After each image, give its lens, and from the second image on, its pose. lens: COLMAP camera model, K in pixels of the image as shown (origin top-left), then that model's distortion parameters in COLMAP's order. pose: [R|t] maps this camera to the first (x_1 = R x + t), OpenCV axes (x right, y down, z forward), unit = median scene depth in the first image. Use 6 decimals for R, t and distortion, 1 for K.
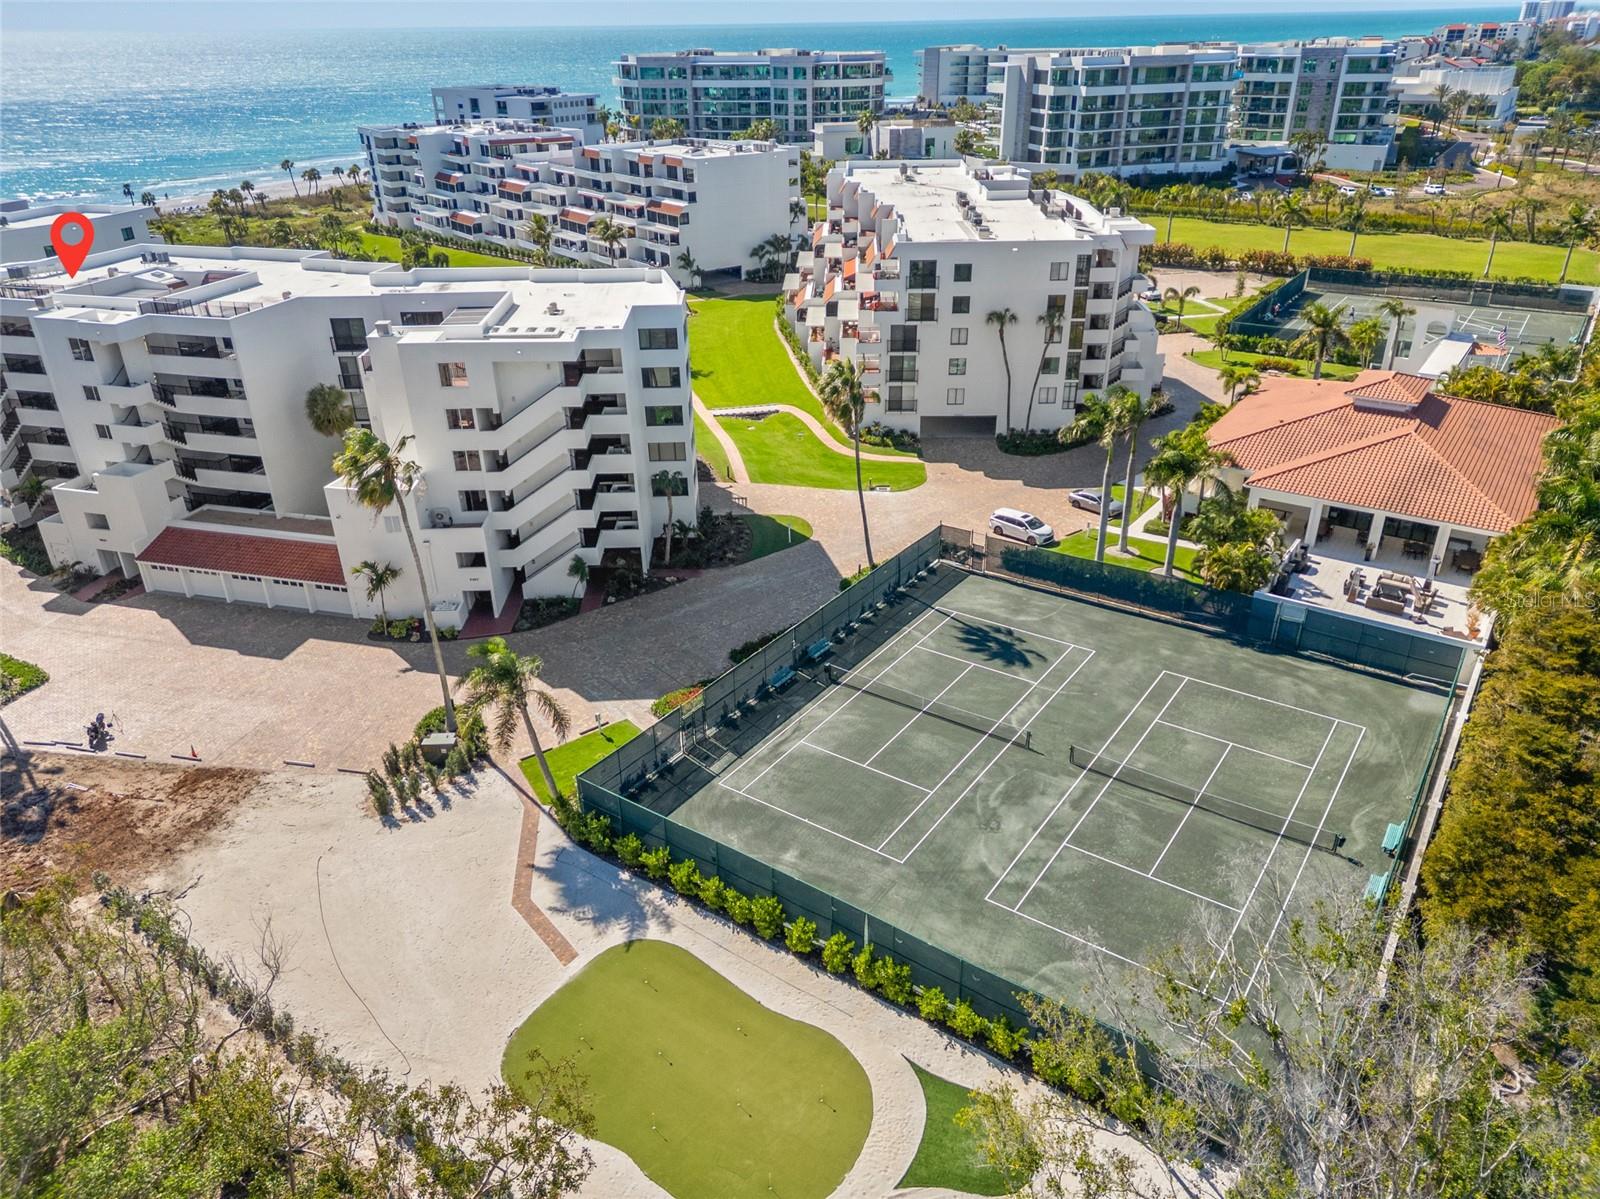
lens RADIAL K [[1111.5, 0, 800.0], [0, 1111.5, 599.5], [0, 0, 1]] dist [0.096244, -0.102604]
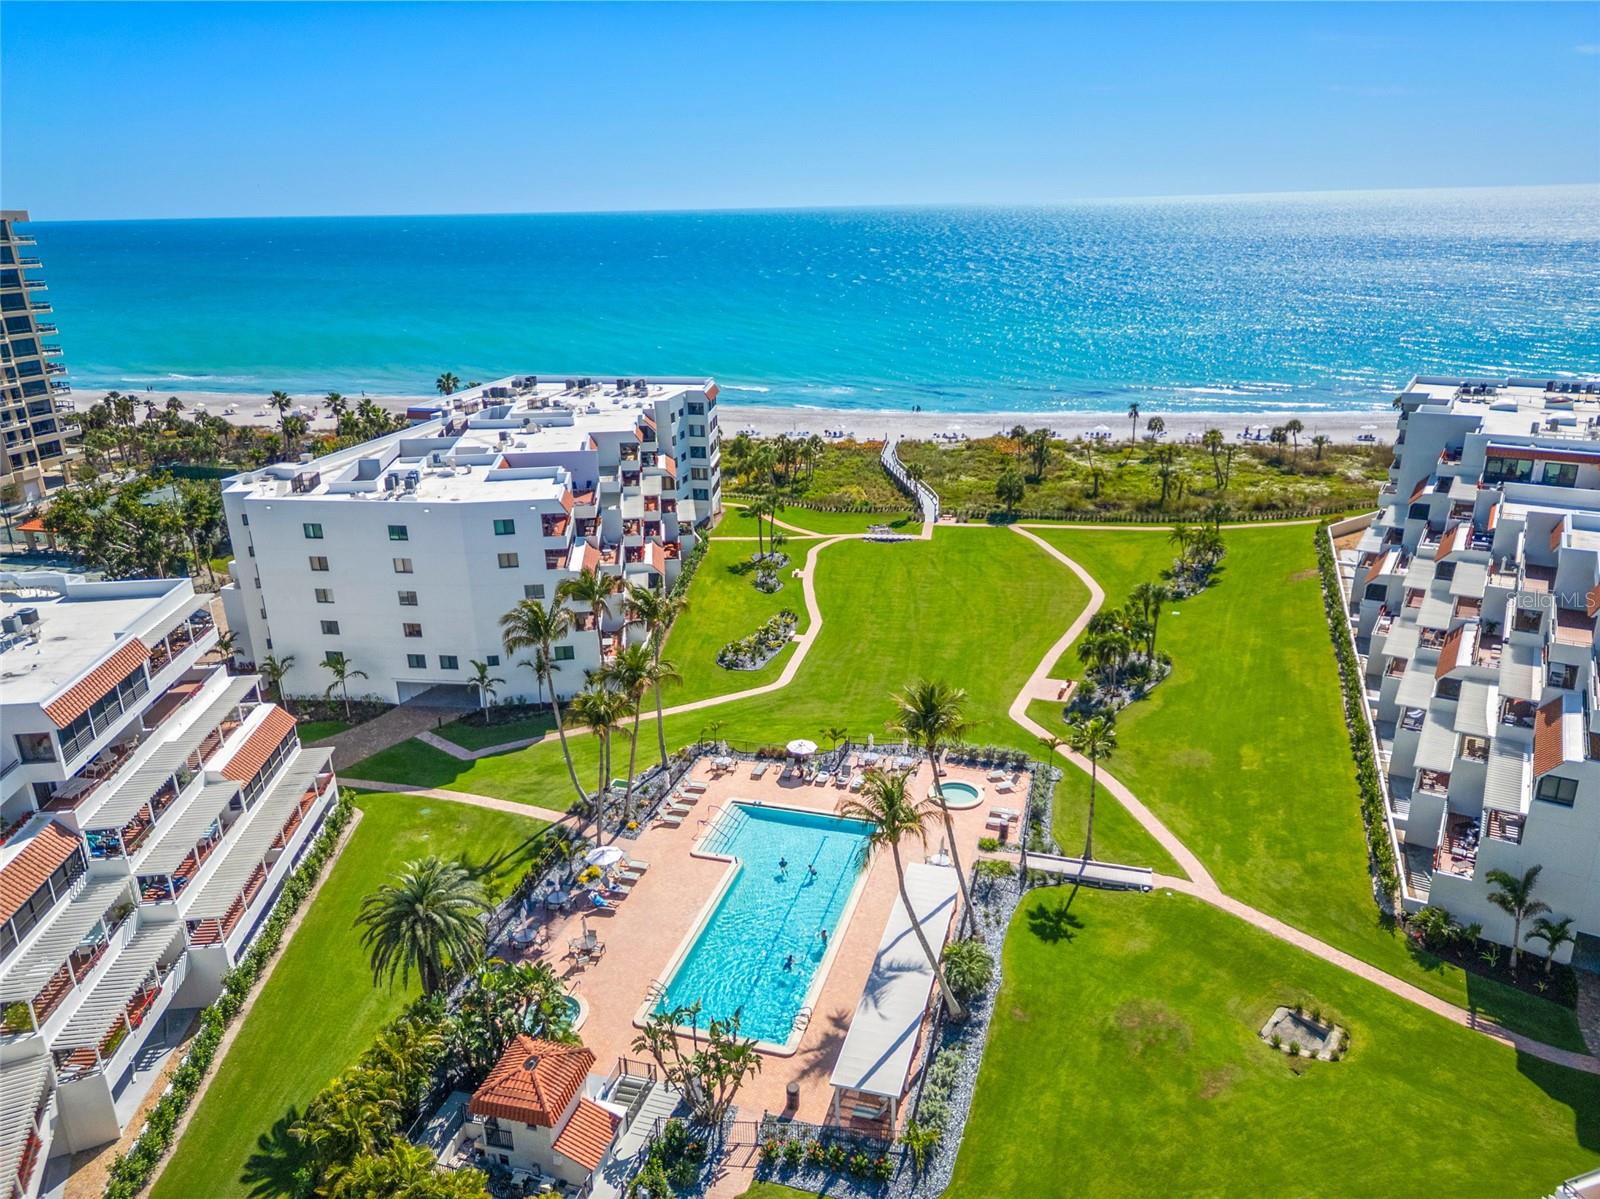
lens RADIAL K [[1111.5, 0, 800.0], [0, 1111.5, 599.5], [0, 0, 1]] dist [0.096244, -0.102604]
pose [[0.351035, 0.316806, -0.881140, 0.186033], [-0.412103, 0.897259, 0.158425, -0.601651], [0.840801, 0.307508, 0.445526, 1.074081]]
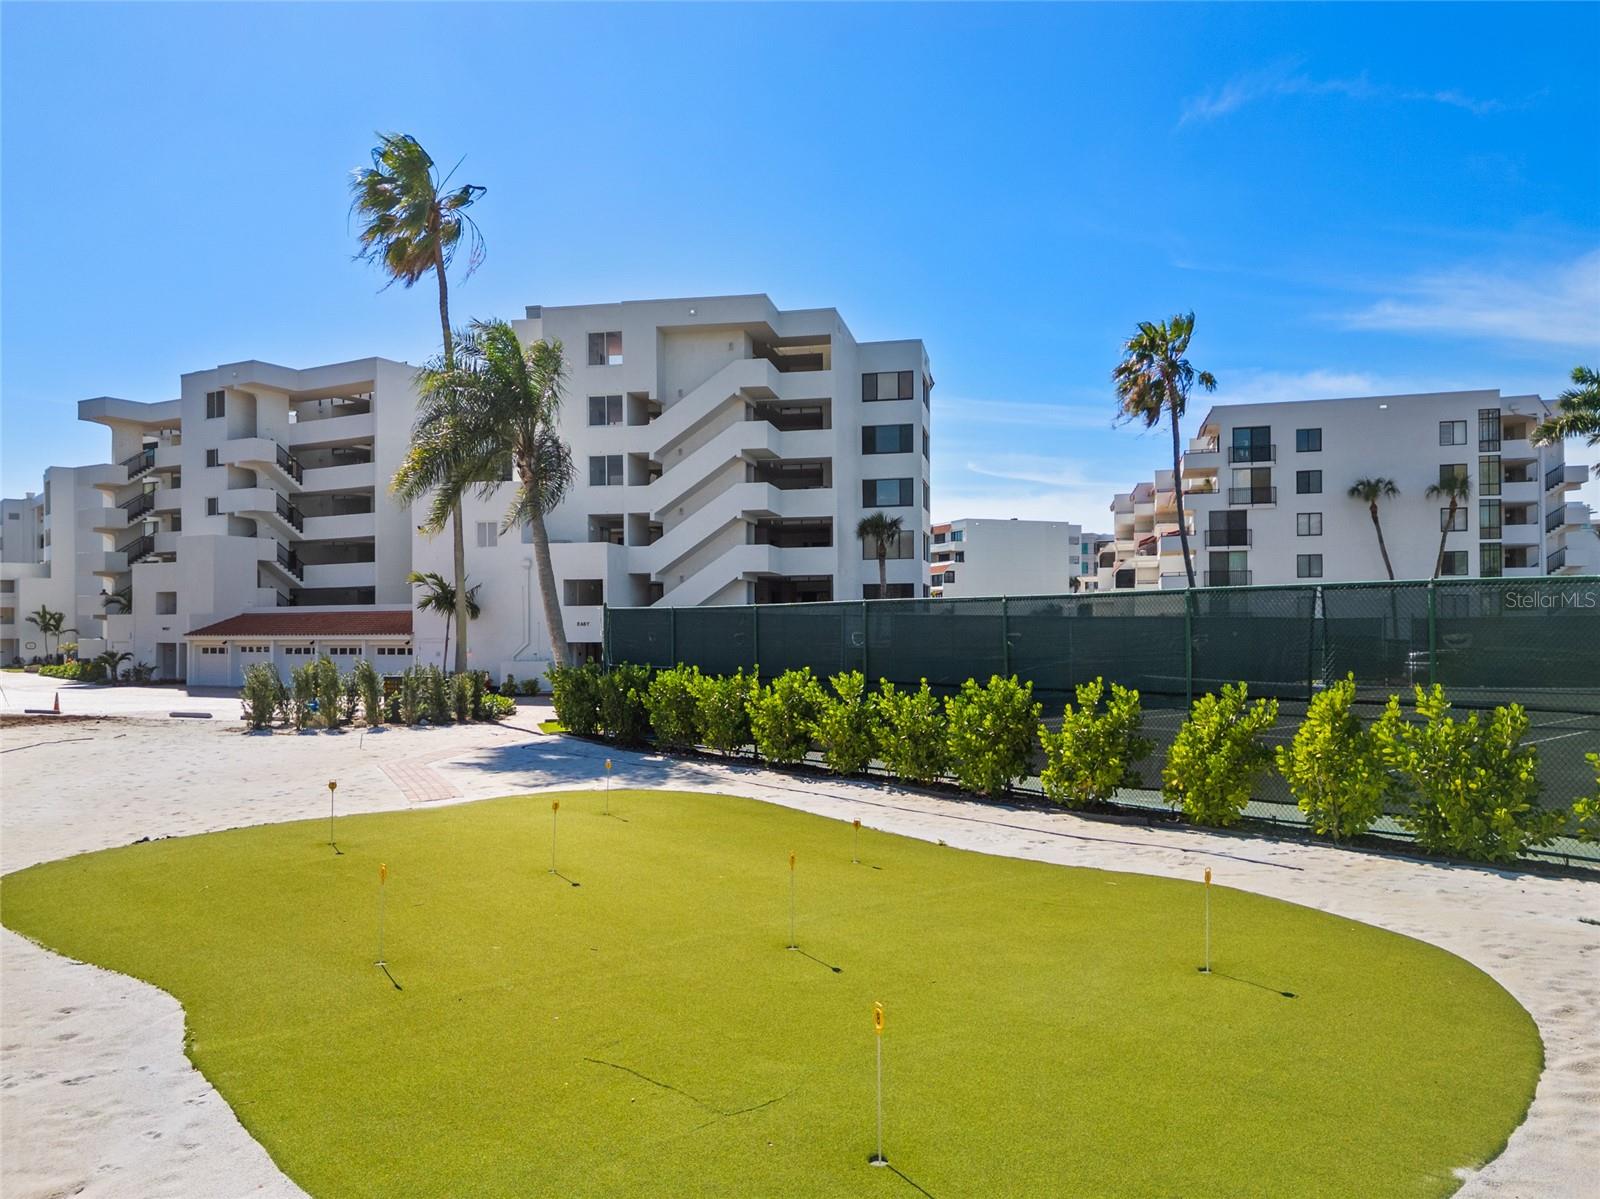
lens RADIAL K [[1142.0, 0, 801.6], [0, 1142.0, 626.7], [0, 0, 1]] dist [0.024492, 0.000109]
pose [[0.972034, 0.009095, -0.234662, -0.003541], [-0.114397, 0.891012, -0.439331, 0.201683], [0.205091, 0.453889, 0.867134, 0.330392]]
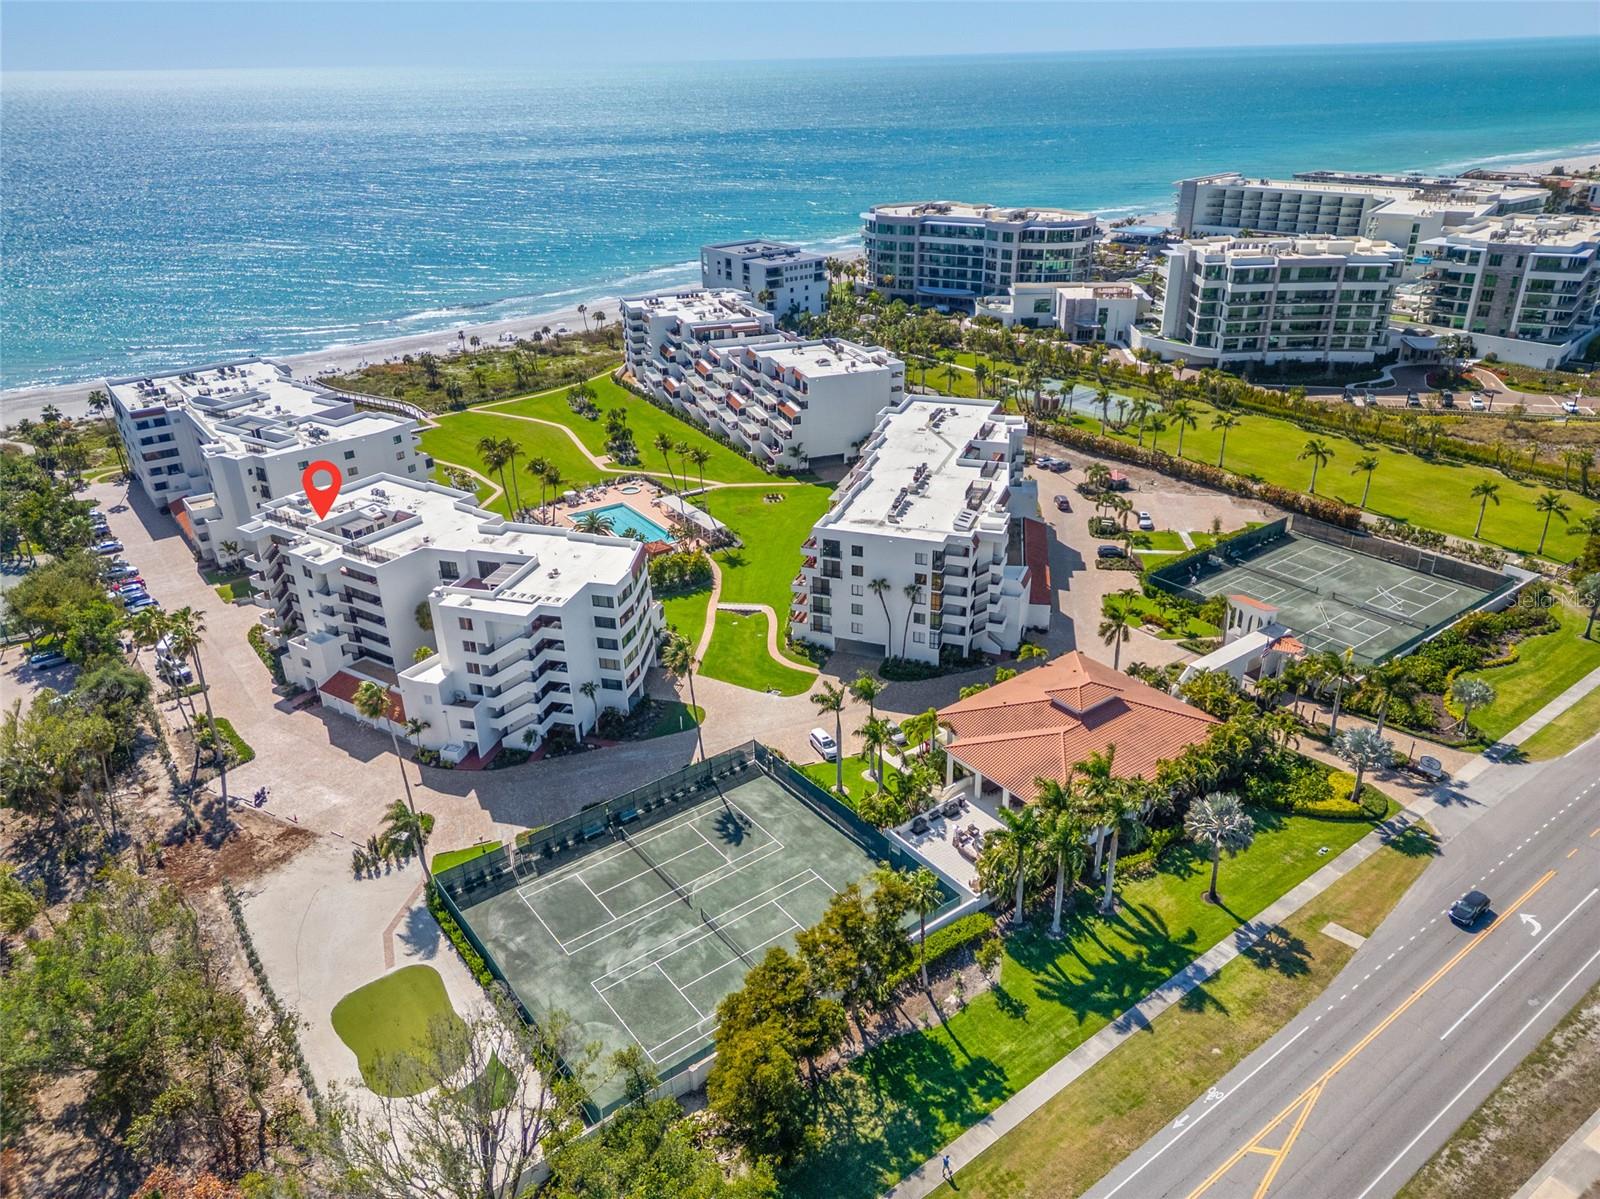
lens RADIAL K [[1111.5, 0, 800.0], [0, 1111.5, 599.5], [0, 0, 1]] dist [0.096244, -0.102604]
pose [[0.951101, 0.132109, -0.279202, 0.497658], [-0.137372, 0.990519, 0.000724, -0.226307], [0.276651, 0.037666, 0.960232, -0.408986]]
